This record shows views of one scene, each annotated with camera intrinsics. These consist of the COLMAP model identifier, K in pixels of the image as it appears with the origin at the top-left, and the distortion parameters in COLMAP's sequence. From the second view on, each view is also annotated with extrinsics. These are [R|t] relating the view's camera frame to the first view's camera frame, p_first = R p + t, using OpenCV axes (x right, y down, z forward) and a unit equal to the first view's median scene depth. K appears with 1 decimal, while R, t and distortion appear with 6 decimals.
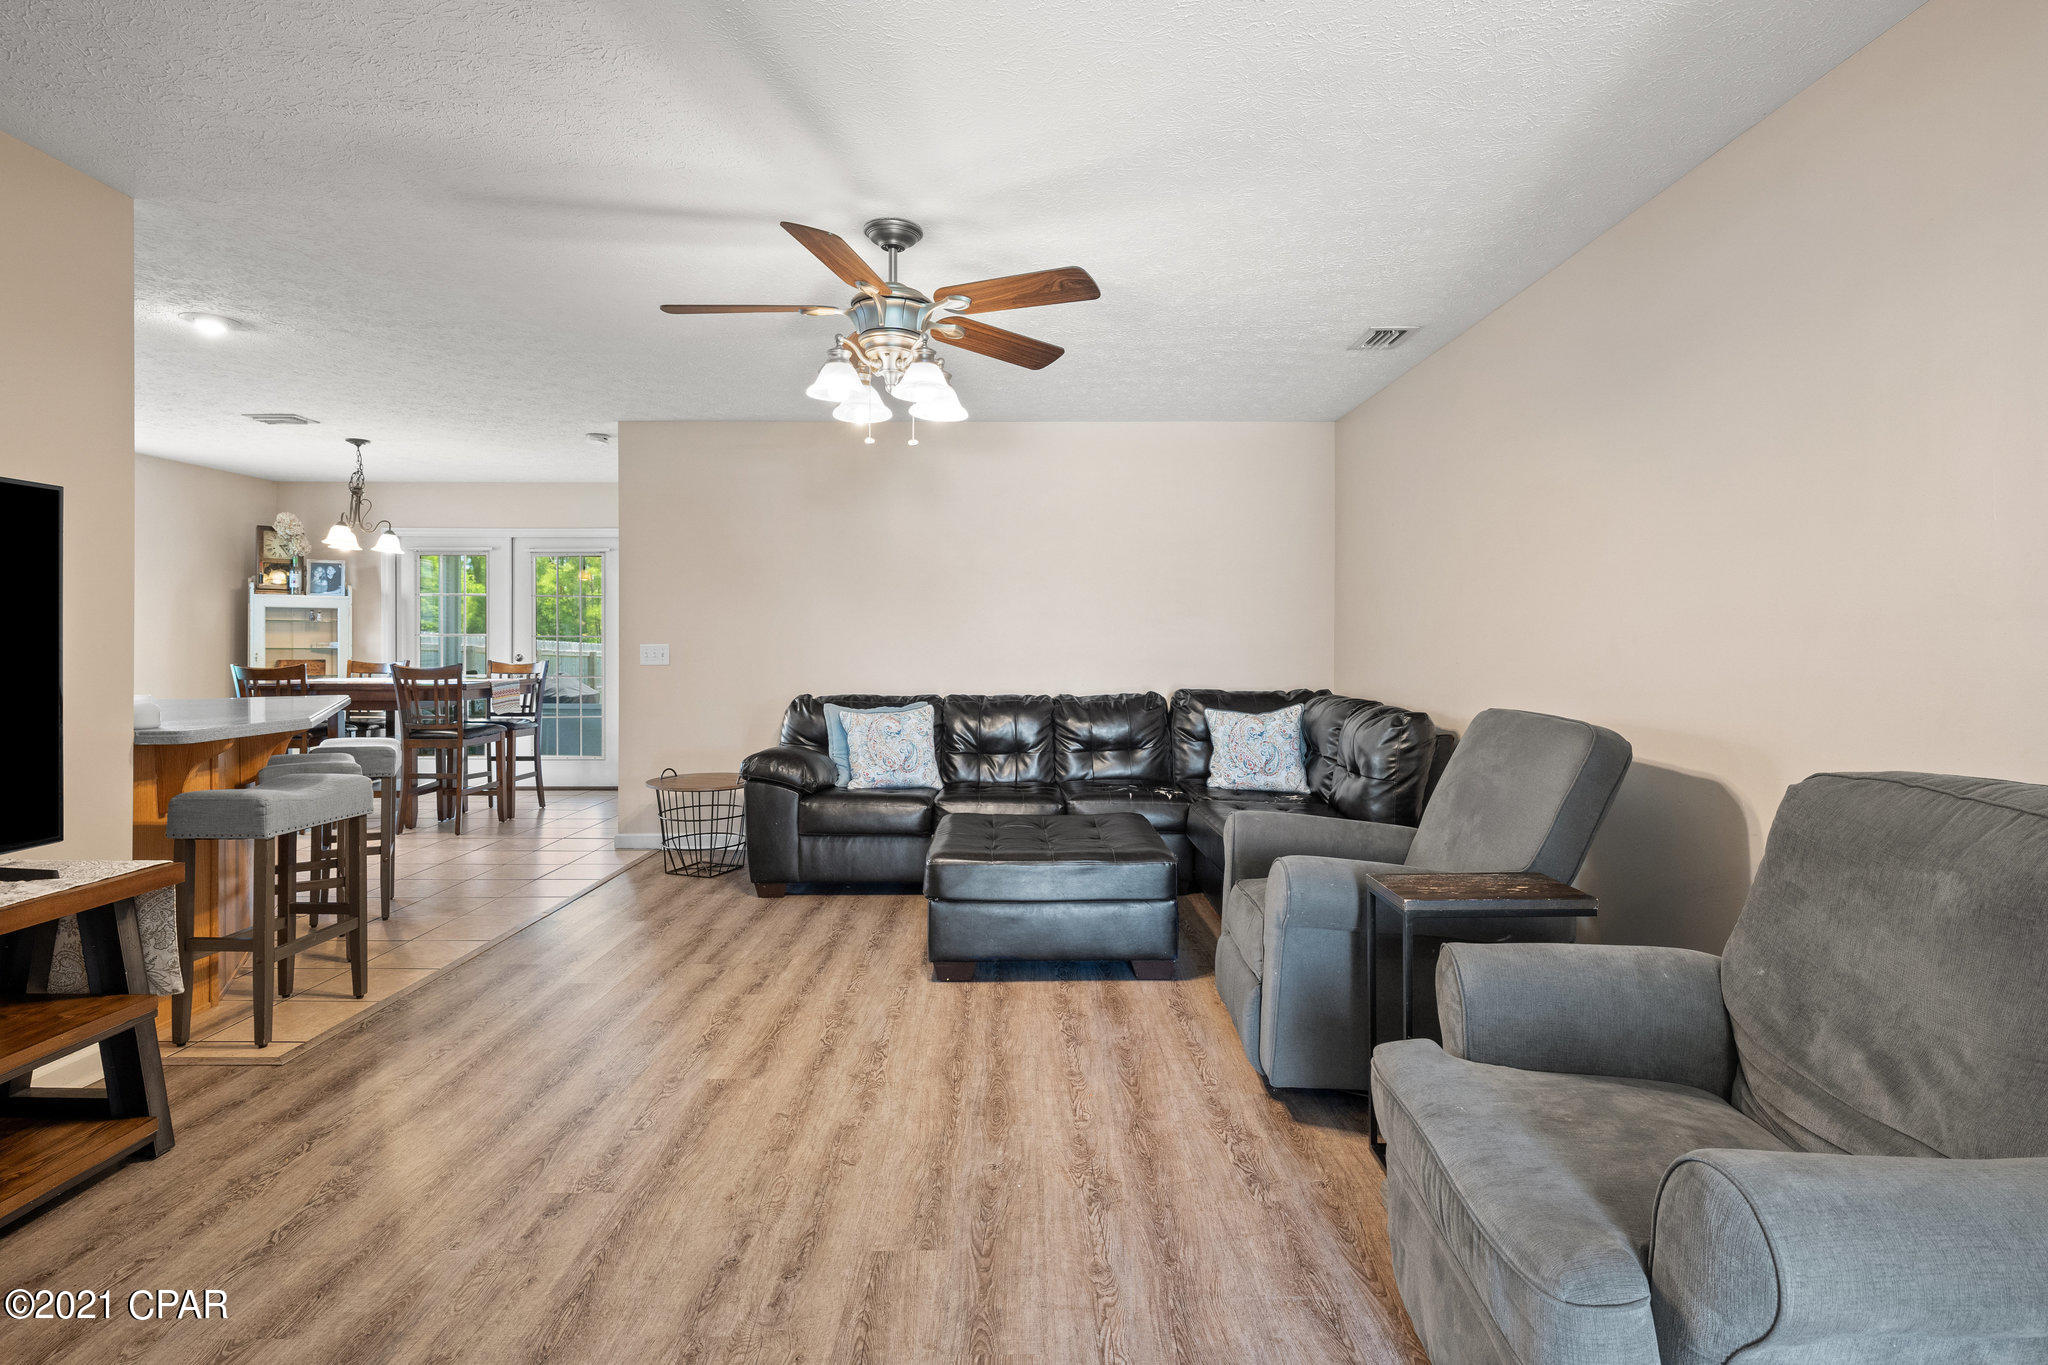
lens RADIAL K [[999.9, 0, 1023.5], [0, 999.9, 642.8], [0, 0, 1]] dist [0.003001, 0.000059]
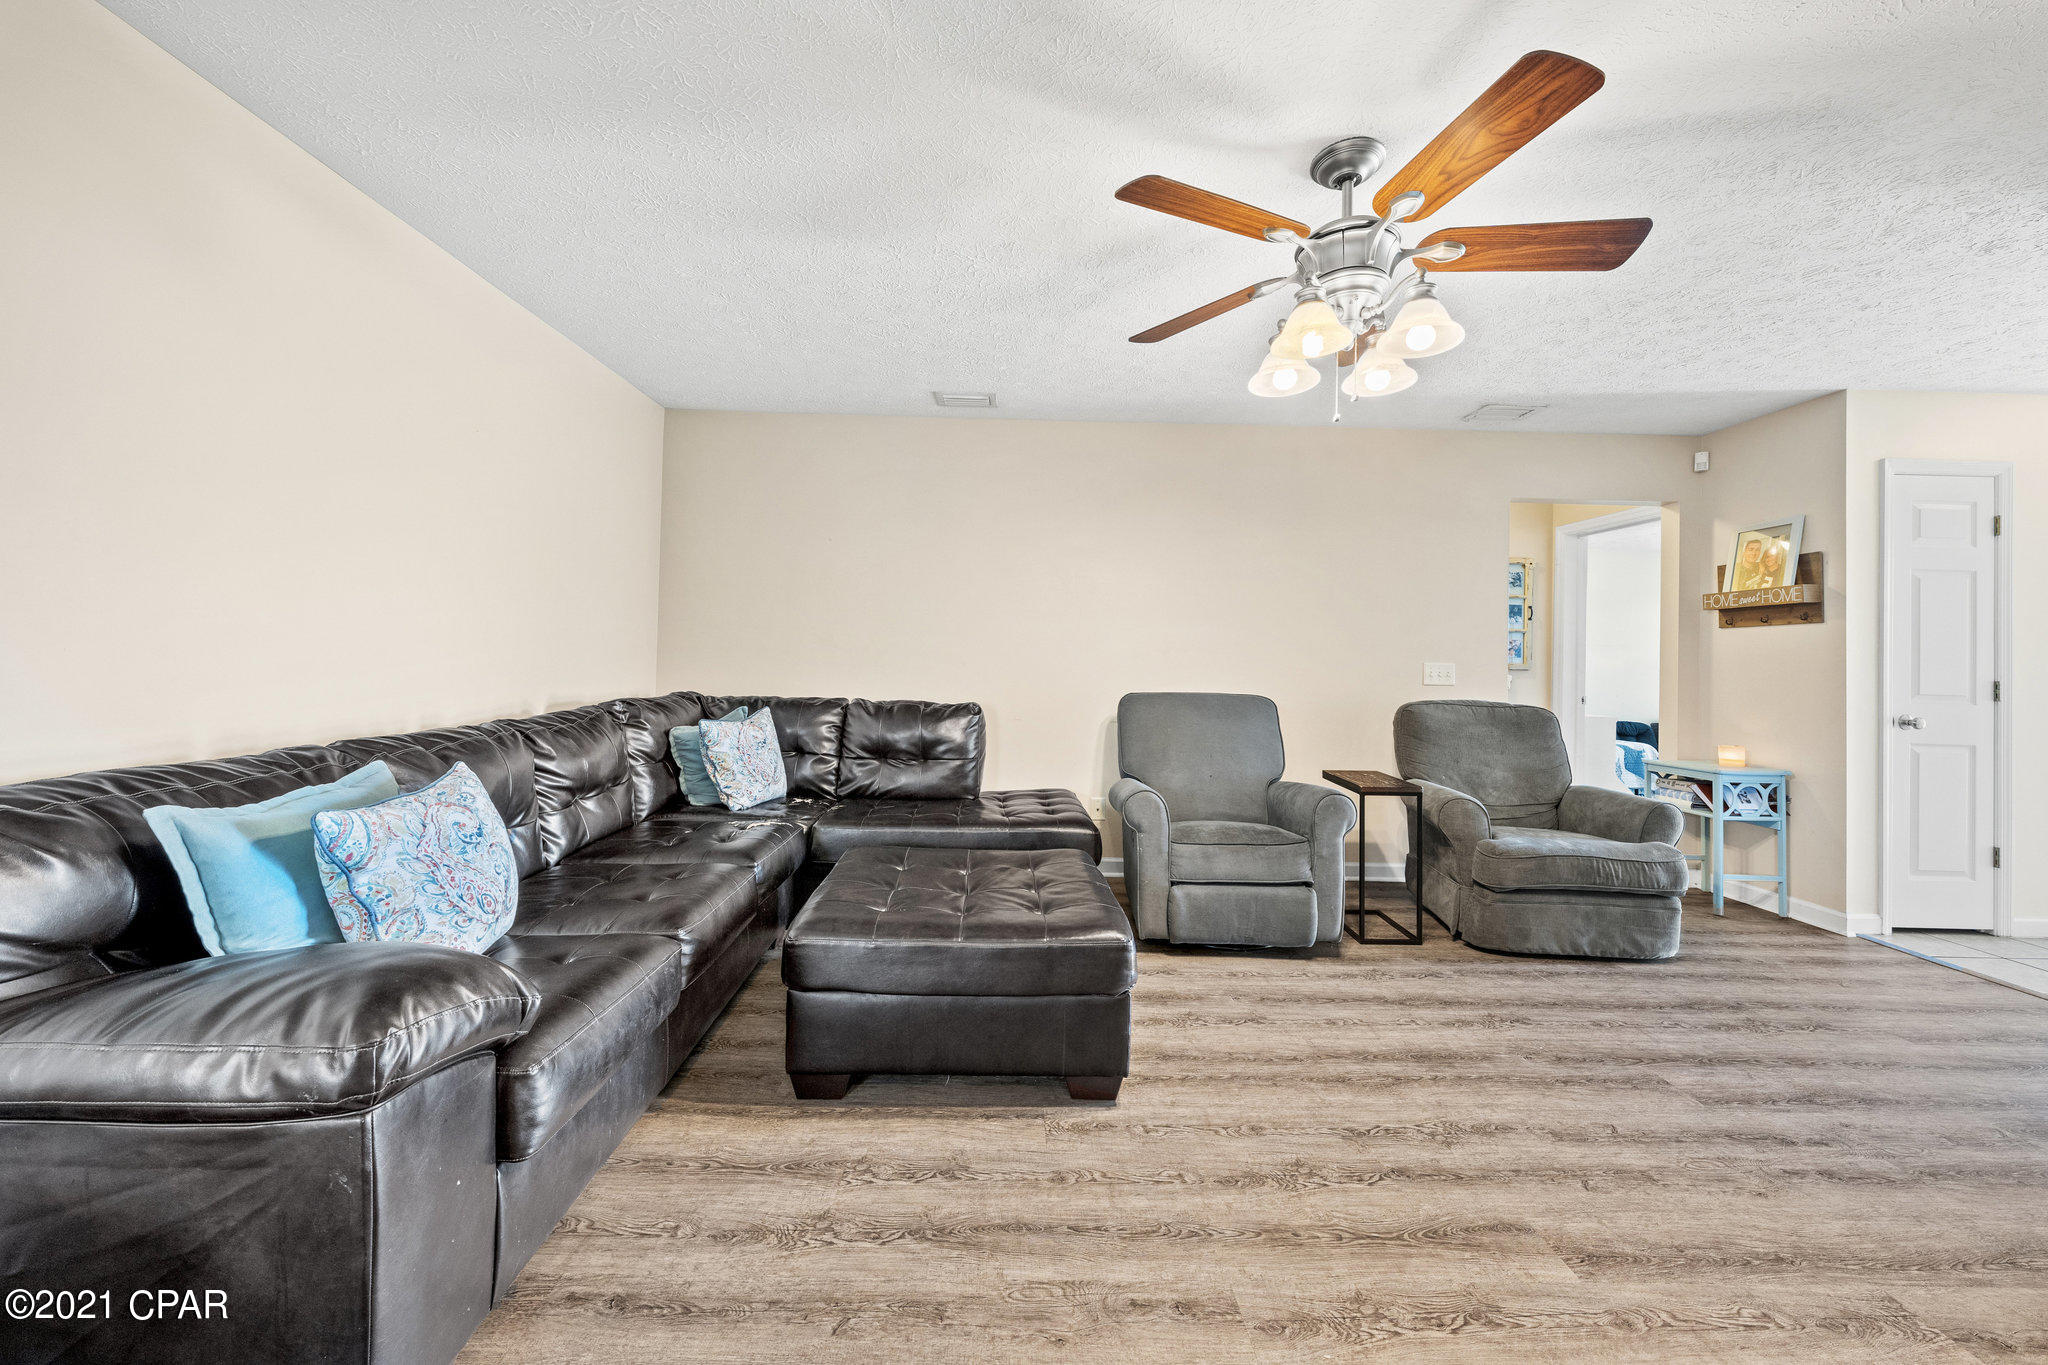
lens RADIAL K [[748.8, 0, 1023.1], [0, 748.8, 647.7], [0, 0, 1]] dist [-0.003728, 0.000430]
pose [[-0.015355, 0.013667, 0.999789, -0.642085], [-0.021187, 0.999678, -0.013991, 0.013373], [-0.999658, -0.021397, -0.015061, 1.085893]]
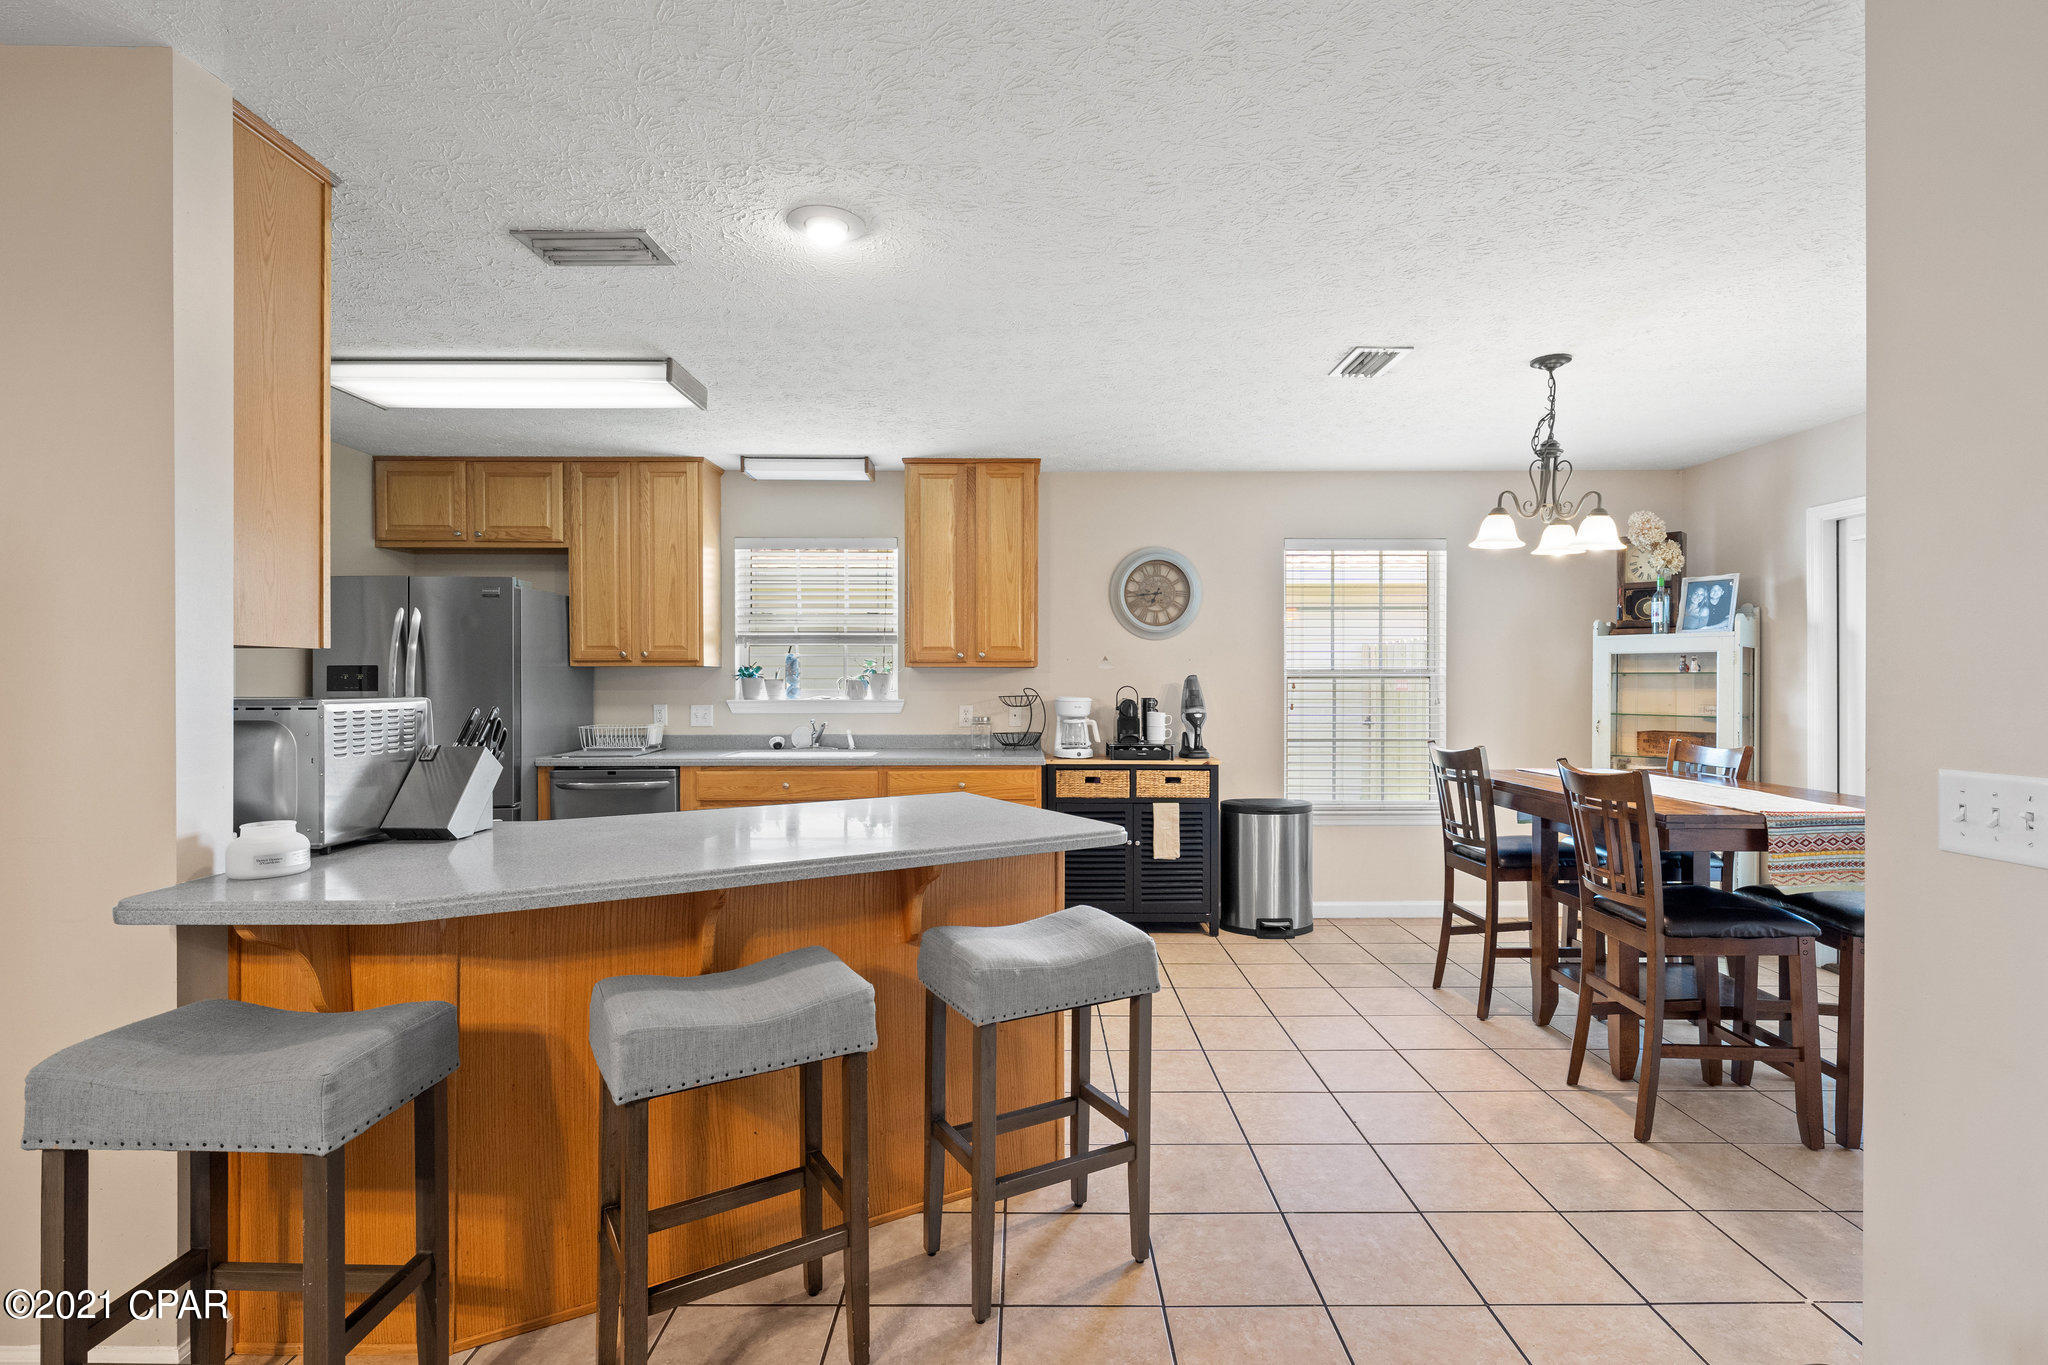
lens RADIAL K [[944.6, 0, 1024.0], [0, 944.6, 682.5], [0, 0, 1]] dist [0.000224, 0.000212]
pose [[0.005109, 0.002206, -0.999985, -0.223442], [-0.001641, 0.999996, 0.002197, -0.034896], [0.999986, 0.001630, 0.005113, 1.234630]]
